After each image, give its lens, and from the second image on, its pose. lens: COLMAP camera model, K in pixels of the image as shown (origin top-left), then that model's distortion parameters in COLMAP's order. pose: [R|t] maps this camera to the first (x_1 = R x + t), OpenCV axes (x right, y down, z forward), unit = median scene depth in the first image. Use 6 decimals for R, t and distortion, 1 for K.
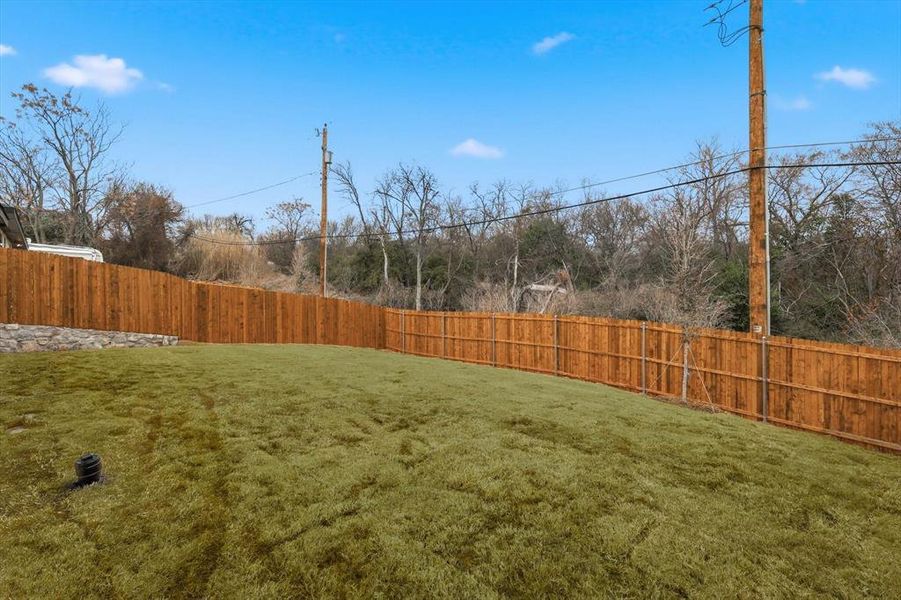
lens RADIAL K [[401.5, 0, 449.7], [0, 401.5, 296.1], [0, 0, 1]] dist [0.000674, 0.000028]
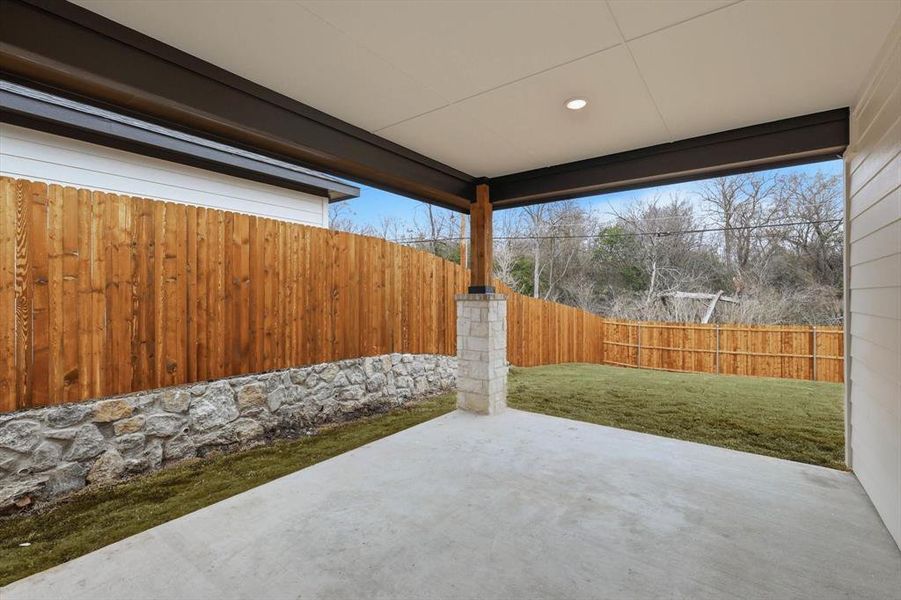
lens RADIAL K [[401.5, 0, 449.7], [0, 401.5, 296.1], [0, 0, 1]] dist [0.000674, 0.000028]
pose [[0.989984, 0.000696, 0.141176, -0.762084], [0.000361, 0.999972, -0.007463, -0.017214], [-0.141177, 0.007439, 0.989956, 0.206695]]
